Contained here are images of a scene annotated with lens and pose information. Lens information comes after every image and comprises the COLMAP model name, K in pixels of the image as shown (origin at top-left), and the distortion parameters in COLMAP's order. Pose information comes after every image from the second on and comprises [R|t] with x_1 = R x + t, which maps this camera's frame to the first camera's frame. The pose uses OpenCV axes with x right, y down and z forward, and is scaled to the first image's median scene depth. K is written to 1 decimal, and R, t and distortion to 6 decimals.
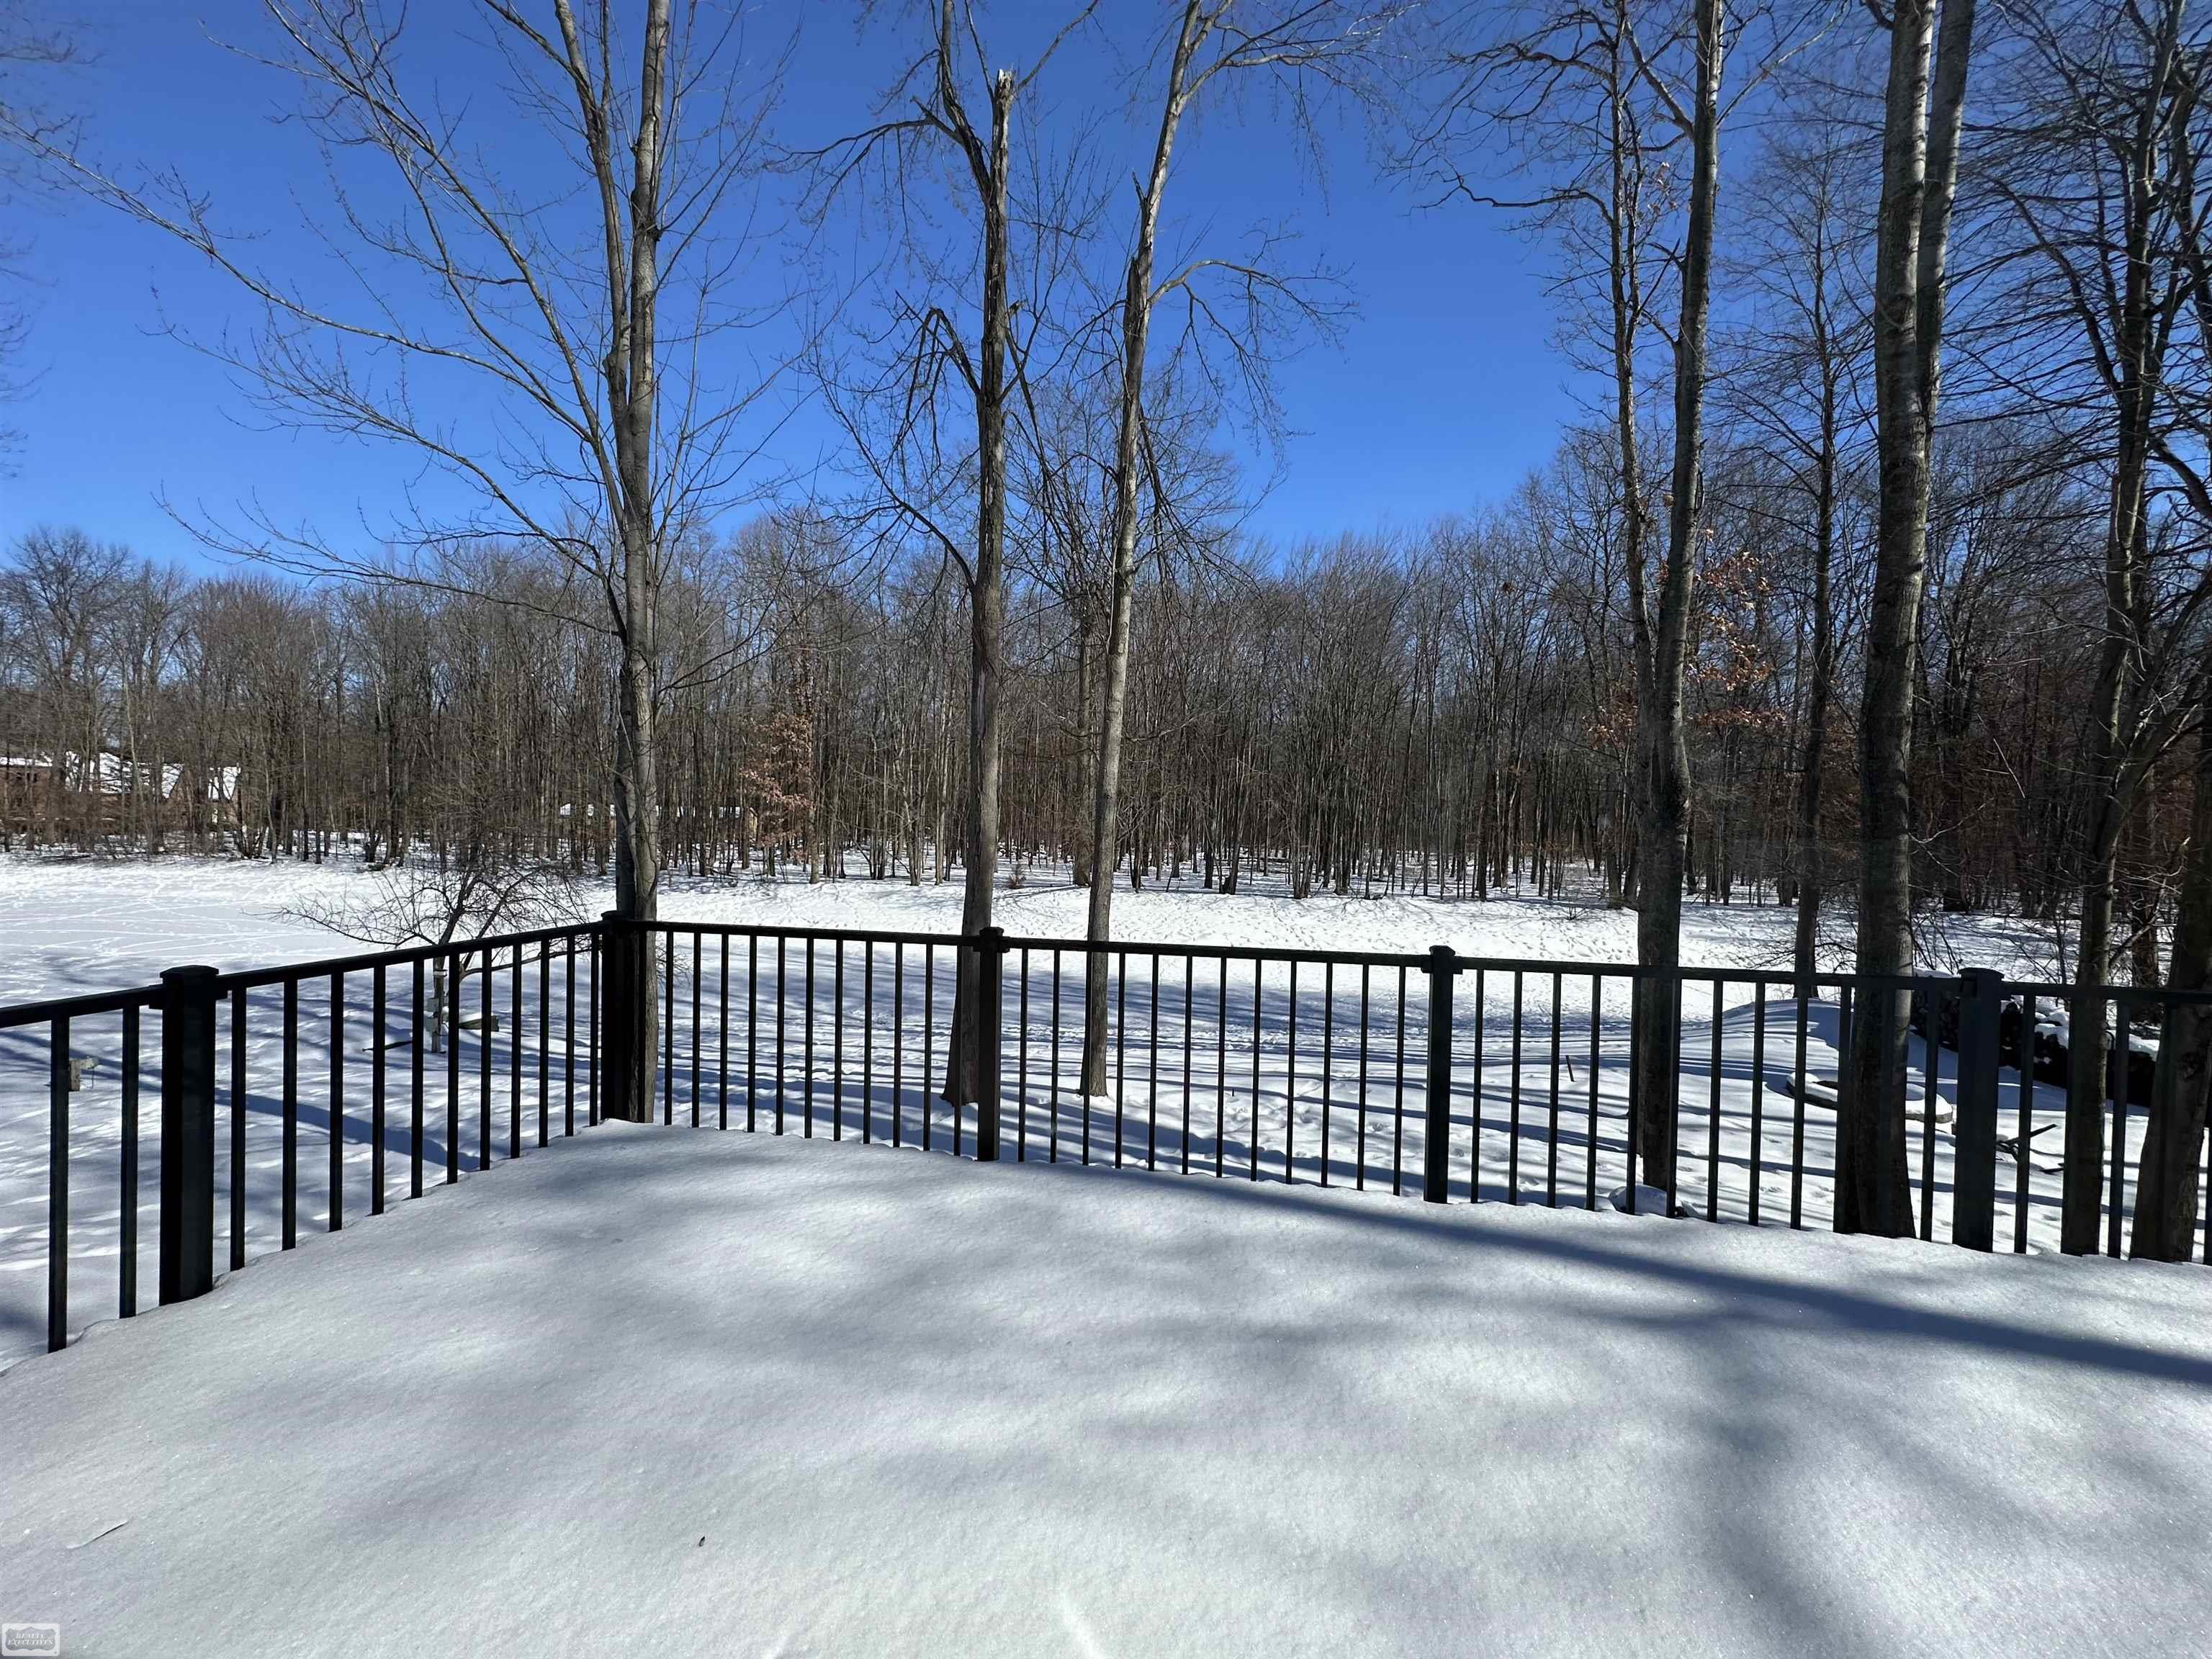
lens RADIAL K [[884.9, 0, 1106.0], [0, 884.9, 826.1], [0, 0, 1]] dist [0.000834, -0.000211]
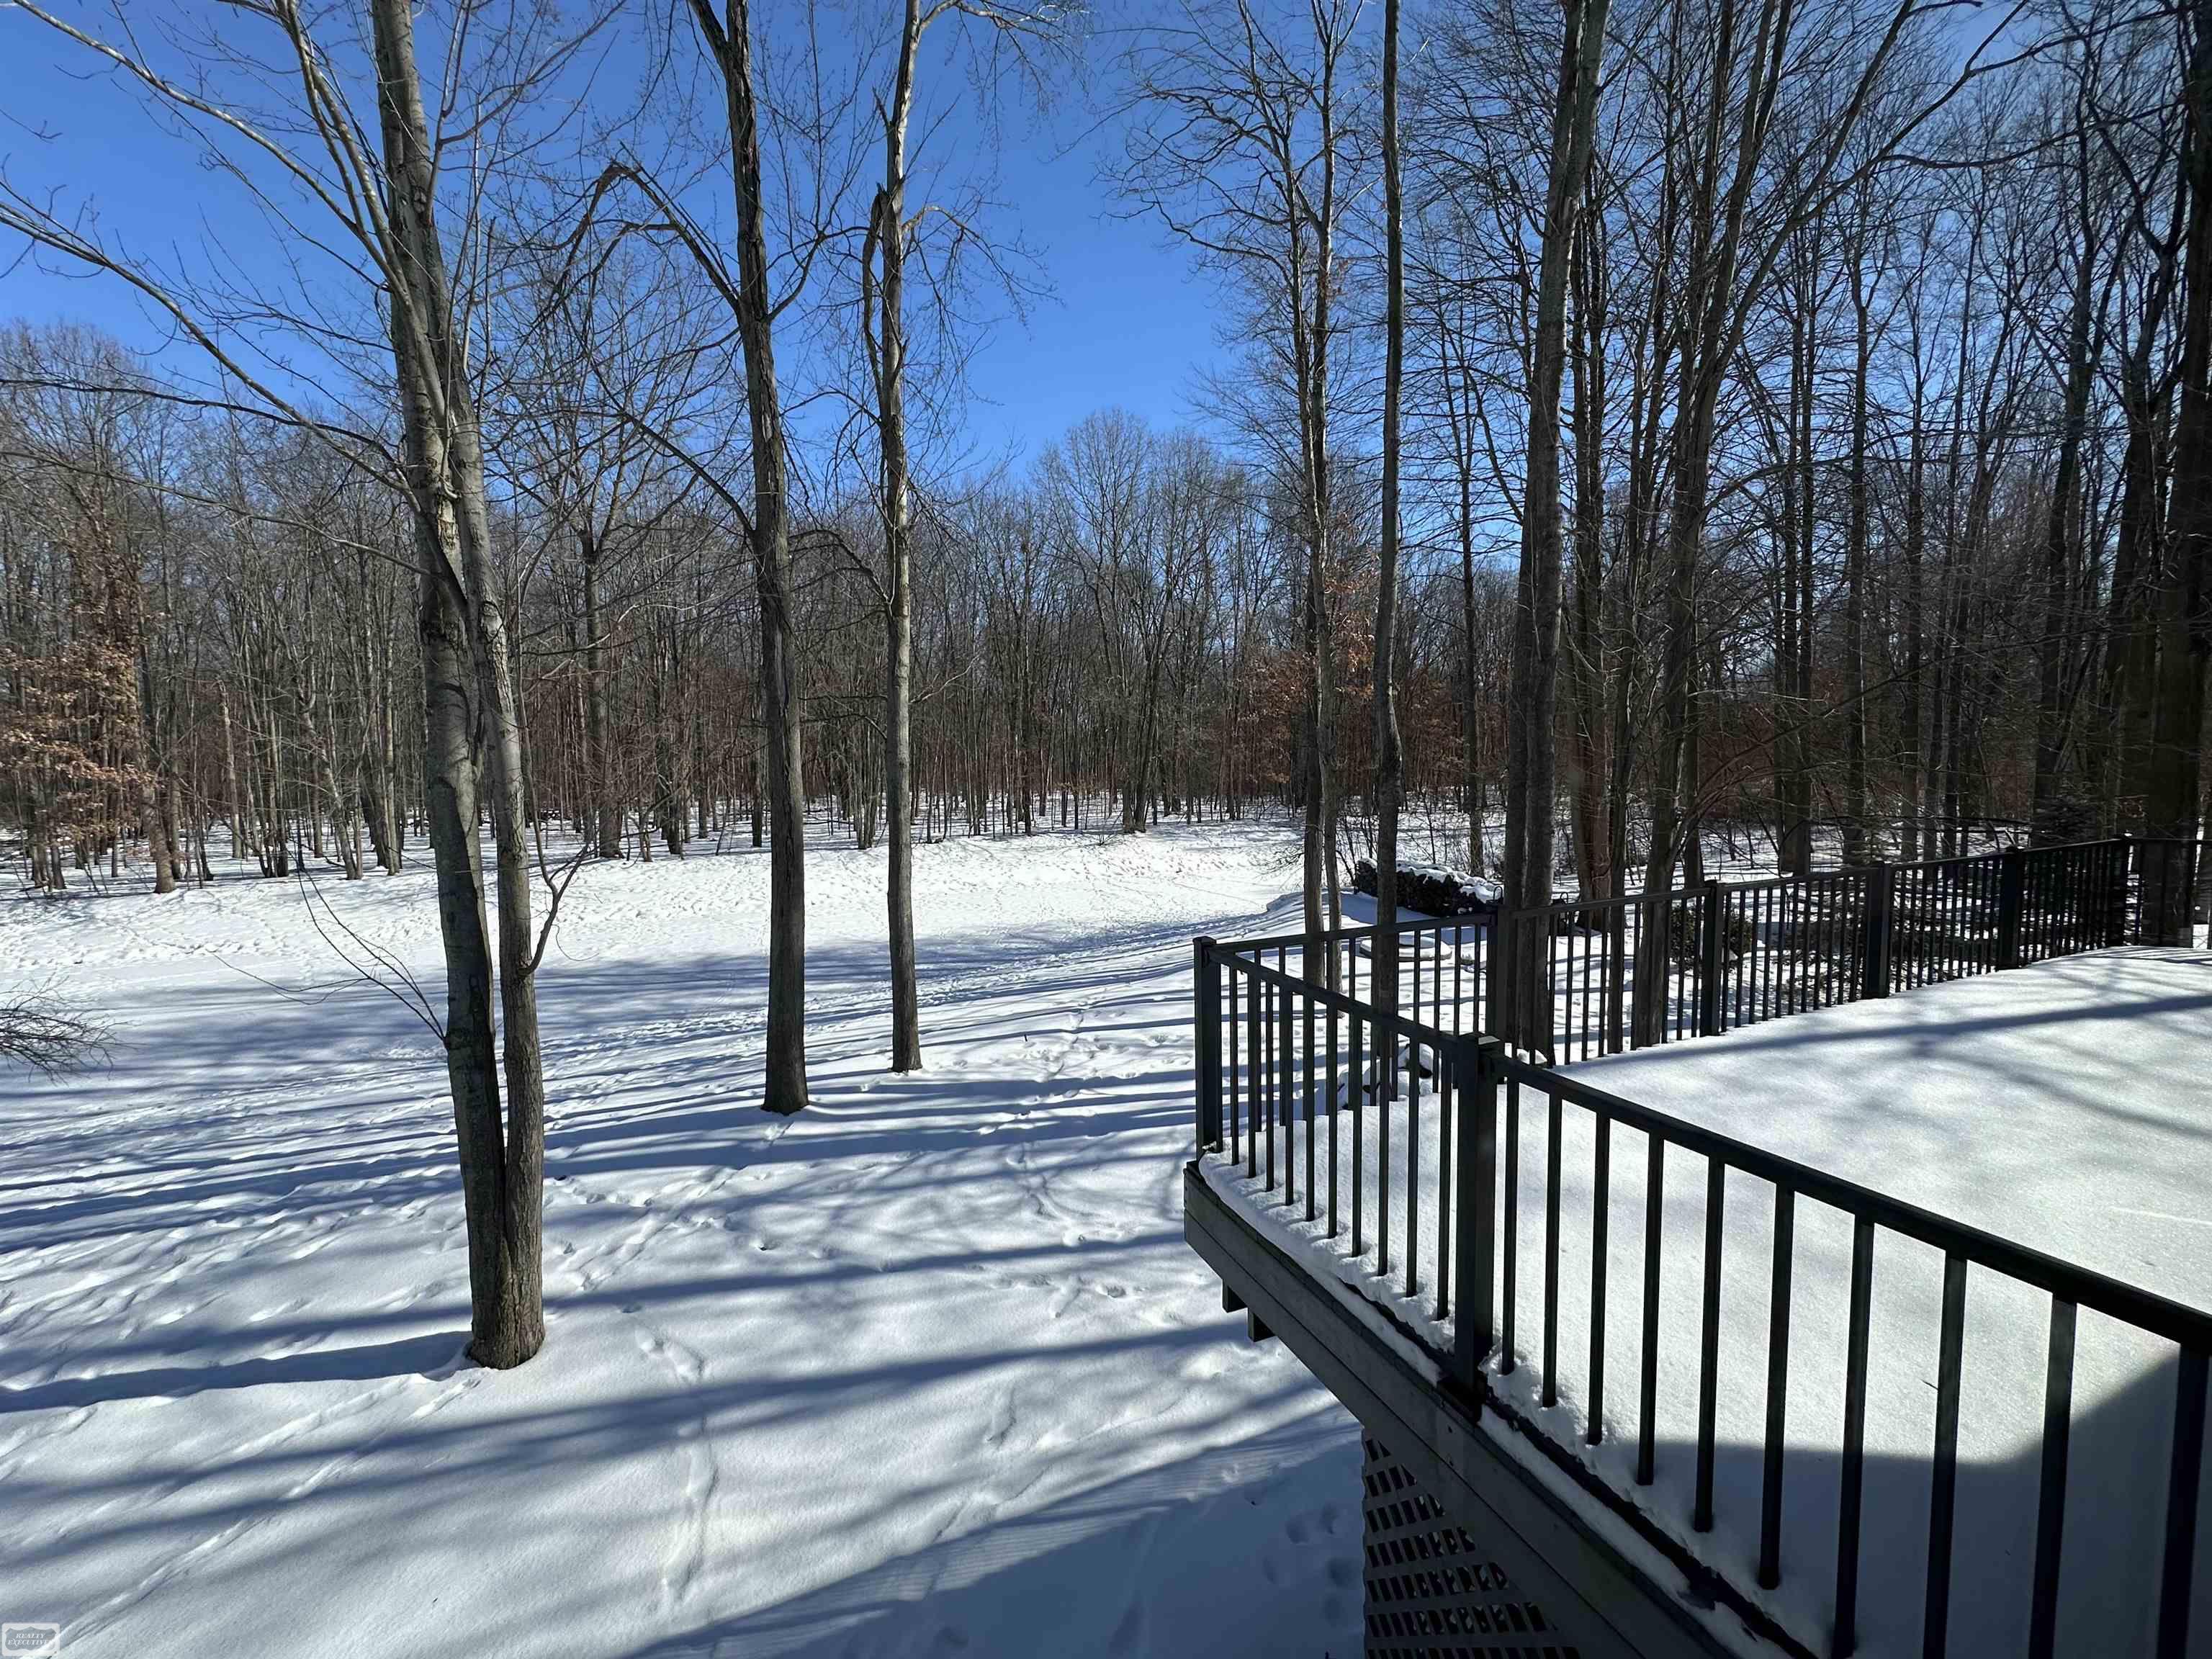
lens RADIAL K [[884.9, 0, 1104.6], [0, 884.9, 828.0], [0, 0, 1]] dist [0.000834, -0.000211]
pose [[0.833041, -0.080332, 0.547348, -0.295352], [0.043550, 0.995853, 0.079877, -0.027827], [-0.551494, -0.042704, 0.833085, 0.056800]]
